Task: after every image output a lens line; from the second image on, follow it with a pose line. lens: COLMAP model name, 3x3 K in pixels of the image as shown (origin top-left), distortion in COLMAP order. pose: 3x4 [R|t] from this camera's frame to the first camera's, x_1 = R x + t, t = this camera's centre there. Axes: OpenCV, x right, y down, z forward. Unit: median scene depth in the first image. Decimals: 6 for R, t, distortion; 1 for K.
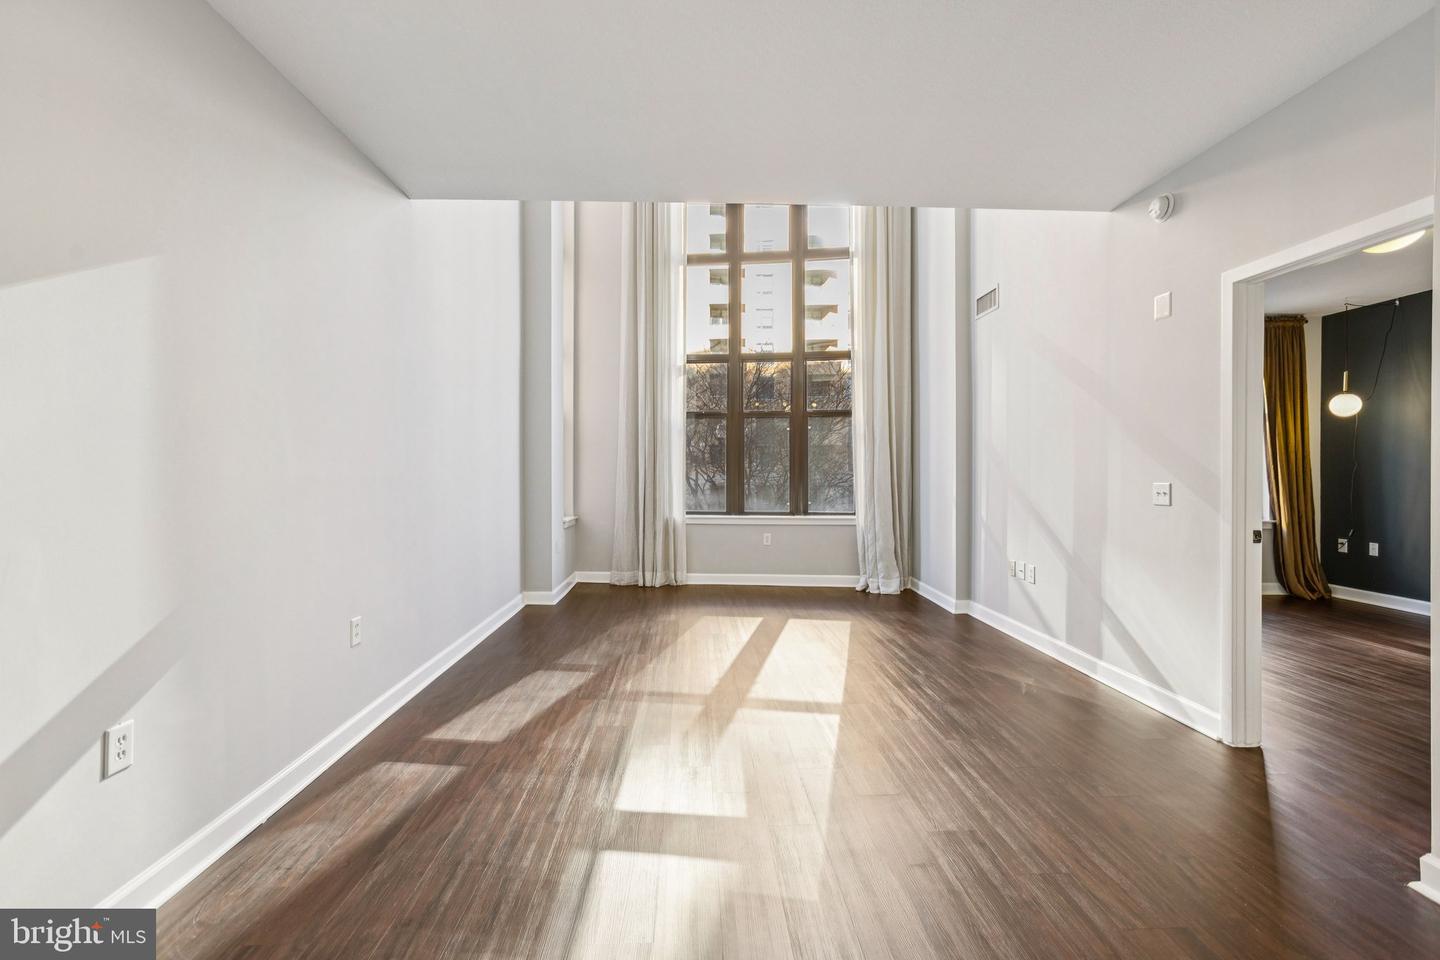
lens RADIAL K [[651.6, 0, 720.1], [0, 651.6, 470.4], [0, 0, 1]] dist [0.001392, 0.006506]
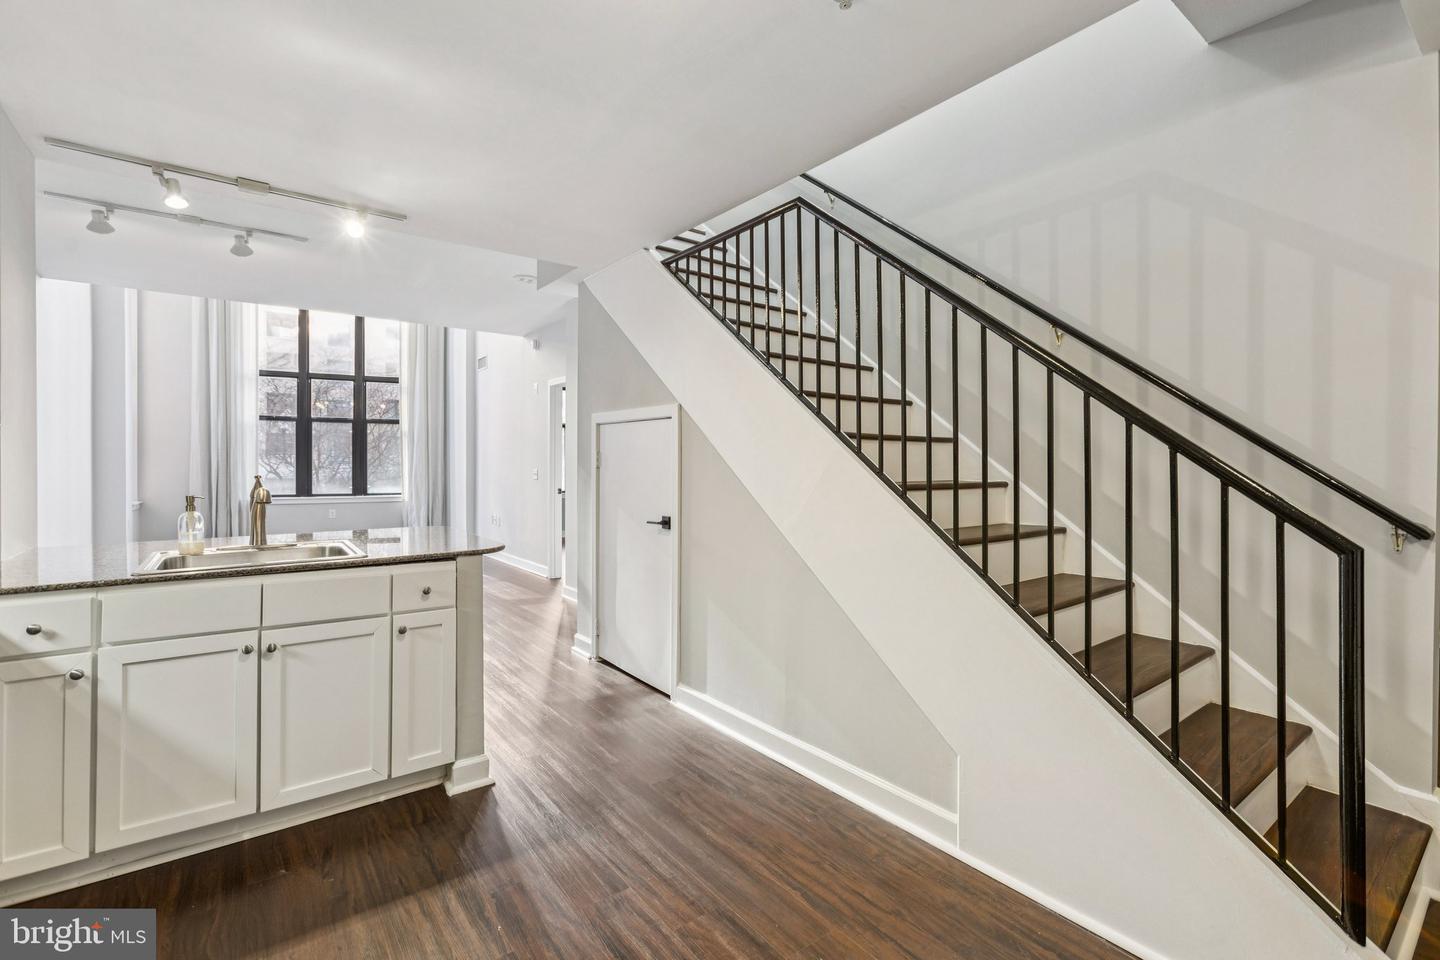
lens RADIAL K [[651.6, 0, 697.9], [0, 651.6, 466.7], [0, 0, 1]] dist [0.001392, 0.006506]
pose [[0.841558, 0.000357, 0.540167, -0.019957], [-0.003991, 0.999977, 0.005557, -0.001408], [-0.540152, -0.006832, 0.841540, -0.544203]]
